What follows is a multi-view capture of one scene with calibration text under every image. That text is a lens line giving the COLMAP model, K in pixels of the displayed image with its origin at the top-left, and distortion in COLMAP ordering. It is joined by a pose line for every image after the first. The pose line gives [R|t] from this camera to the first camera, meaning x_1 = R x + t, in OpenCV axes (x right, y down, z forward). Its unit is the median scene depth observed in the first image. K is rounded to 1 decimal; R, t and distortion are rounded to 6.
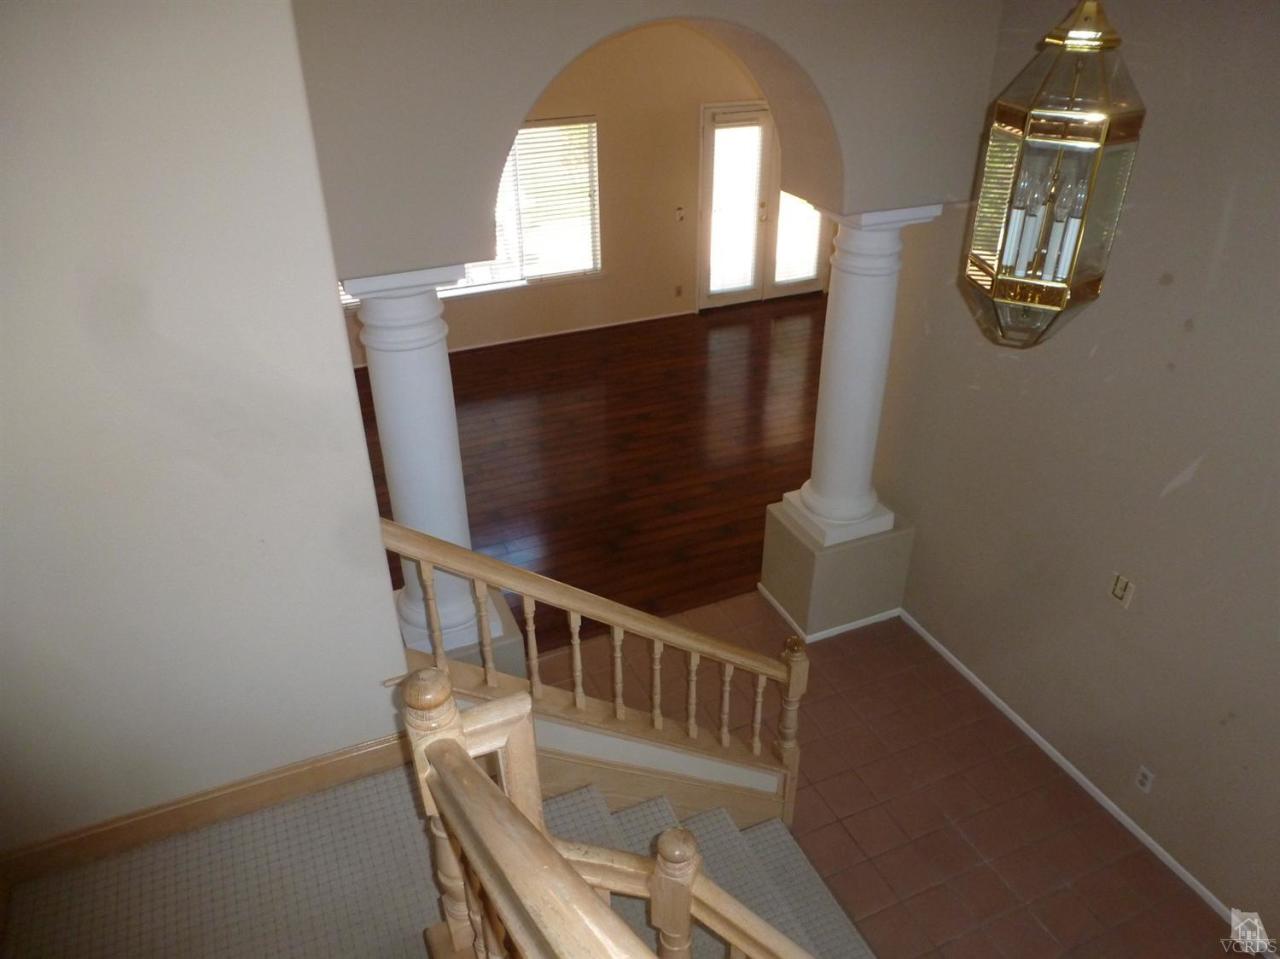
lens RADIAL K [[927.3, 0, 637.2], [0, 927.3, 482.8], [0, 0, 1]] dist [-0.052603, 0.017721]
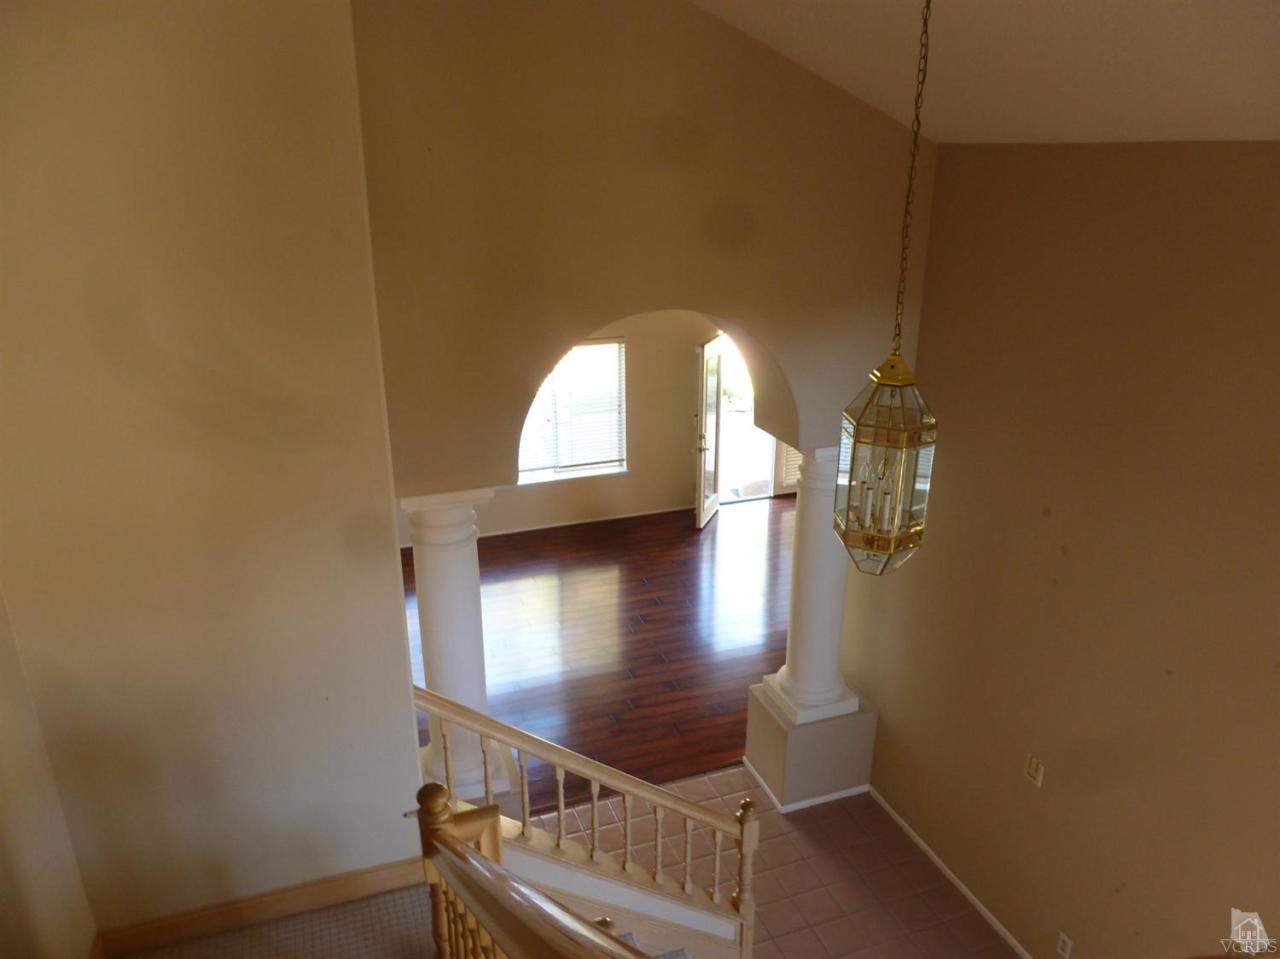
lens RADIAL K [[927.3, 0, 618.2], [0, 927.3, 488.3], [0, 0, 1]] dist [-0.052603, 0.017721]
pose [[0.997137, 0.023549, -0.071862, 0.065110], [-0.036087, 0.983274, -0.178523, -0.007963], [0.066456, 0.180606, 0.981308, -0.204226]]
